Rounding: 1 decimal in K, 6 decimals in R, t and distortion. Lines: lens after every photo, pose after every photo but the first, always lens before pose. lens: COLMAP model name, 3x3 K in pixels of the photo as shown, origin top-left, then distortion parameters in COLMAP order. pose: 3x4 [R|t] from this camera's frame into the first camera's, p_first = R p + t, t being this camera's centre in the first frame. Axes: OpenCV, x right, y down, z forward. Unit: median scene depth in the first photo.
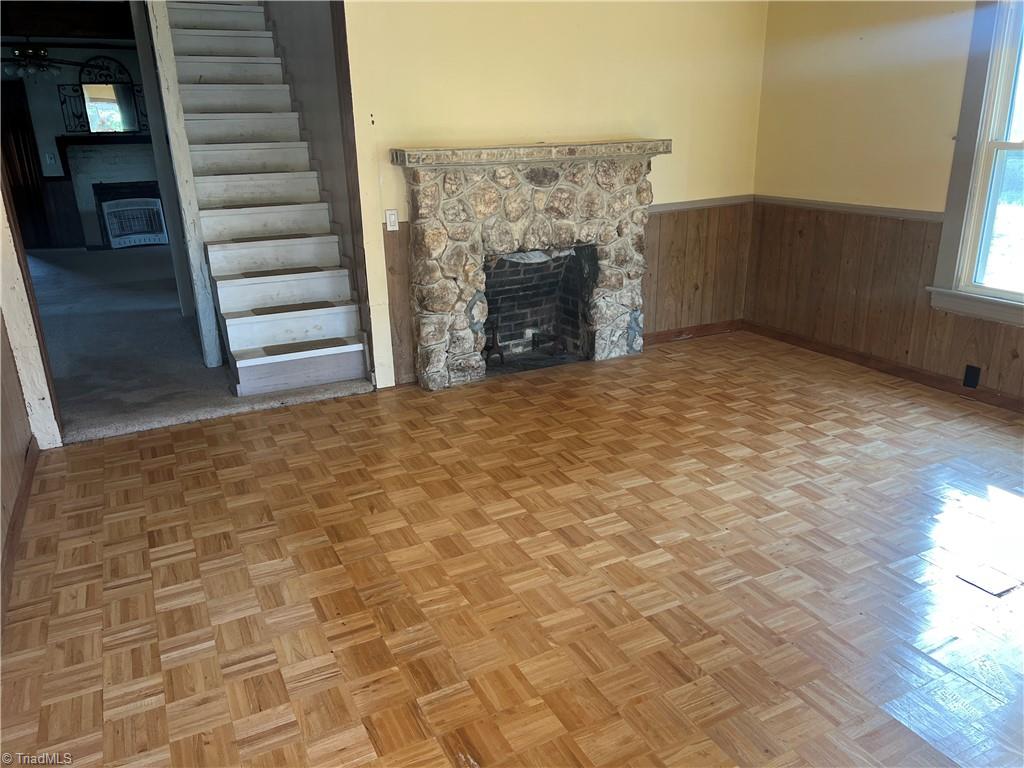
lens RADIAL K [[780.2, 0, 512.1], [0, 780.2, 386.5], [0, 0, 1]] dist [0.047020, -0.035590]
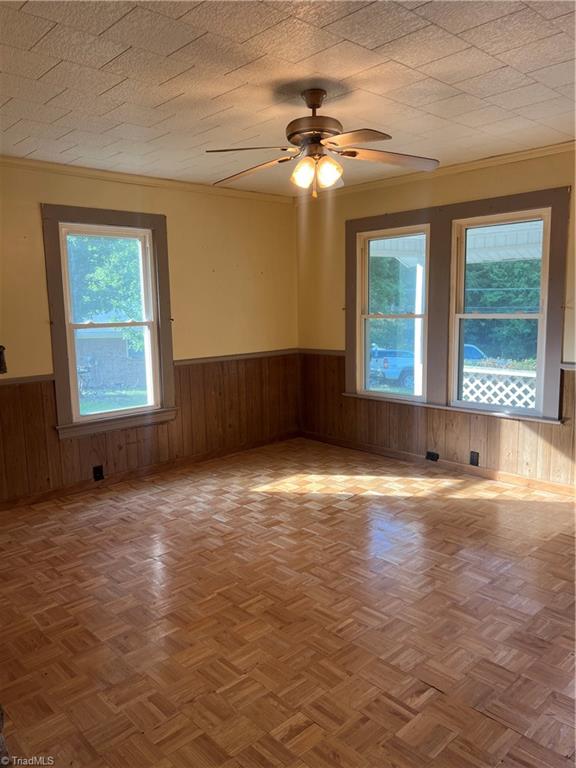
lens RADIAL K [[585.1, 0, 286.2], [0, 585.1, 386.4], [0, 0, 1]] dist [0.047020, -0.035590]
pose [[-0.280285, -0.108374, 0.953779, -0.671437], [0.331682, 0.921473, 0.202174, -0.322069], [-0.900792, 0.373018, -0.222330, 1.021920]]
